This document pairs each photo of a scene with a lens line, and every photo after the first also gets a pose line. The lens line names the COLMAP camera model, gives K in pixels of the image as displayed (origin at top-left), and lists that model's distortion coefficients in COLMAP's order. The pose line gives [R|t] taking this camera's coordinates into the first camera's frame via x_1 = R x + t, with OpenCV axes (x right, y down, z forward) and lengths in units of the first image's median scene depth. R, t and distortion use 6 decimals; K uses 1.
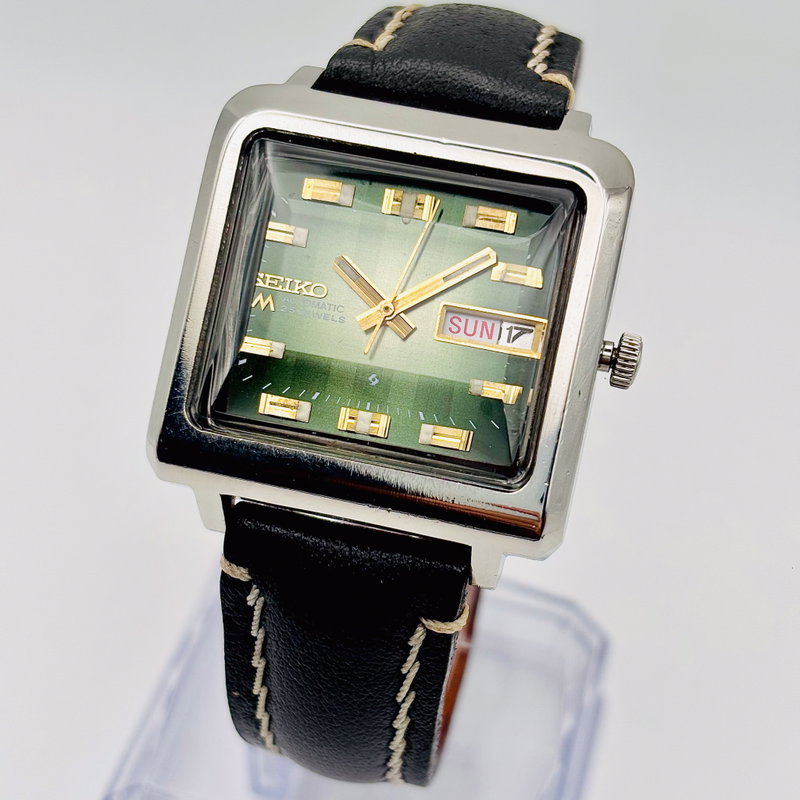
lens RADIAL K [[1666.5, 0, 400.0], [0, 1666.5, 400.0], [0, 0, 1]] dist [0.077543, -0.122422]
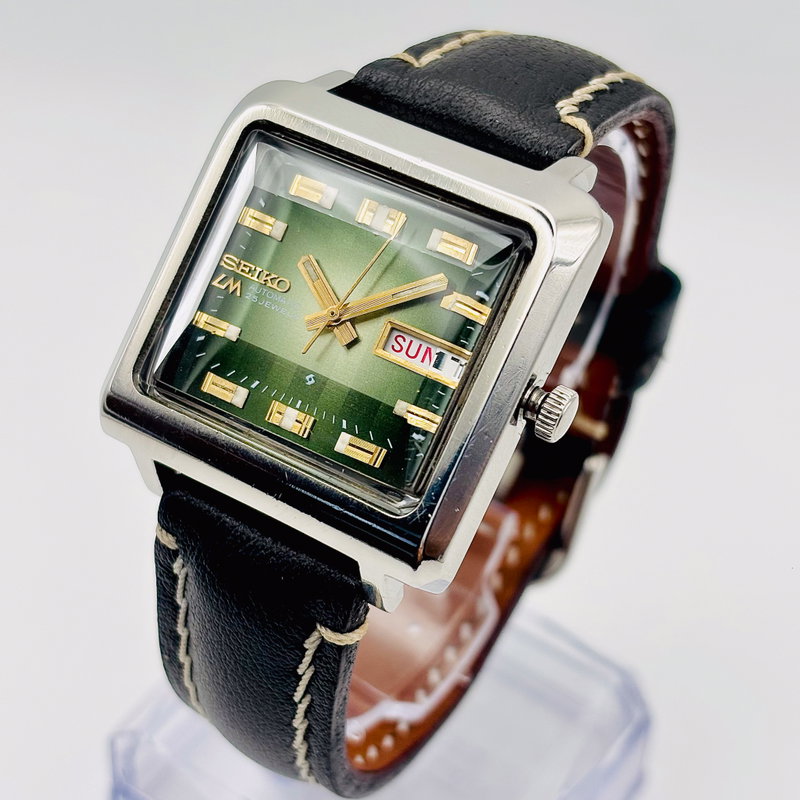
lens RADIAL K [[1666.5, 0, 400.0], [0, 1666.5, 400.0], [0, 0, 1]] dist [0.077543, -0.122422]
pose [[0.946354, 0.204114, -0.250501, 0.282753], [-0.208327, 0.978009, 0.009875, -0.021253], [0.247008, 0.042841, 0.968066, 0.030825]]
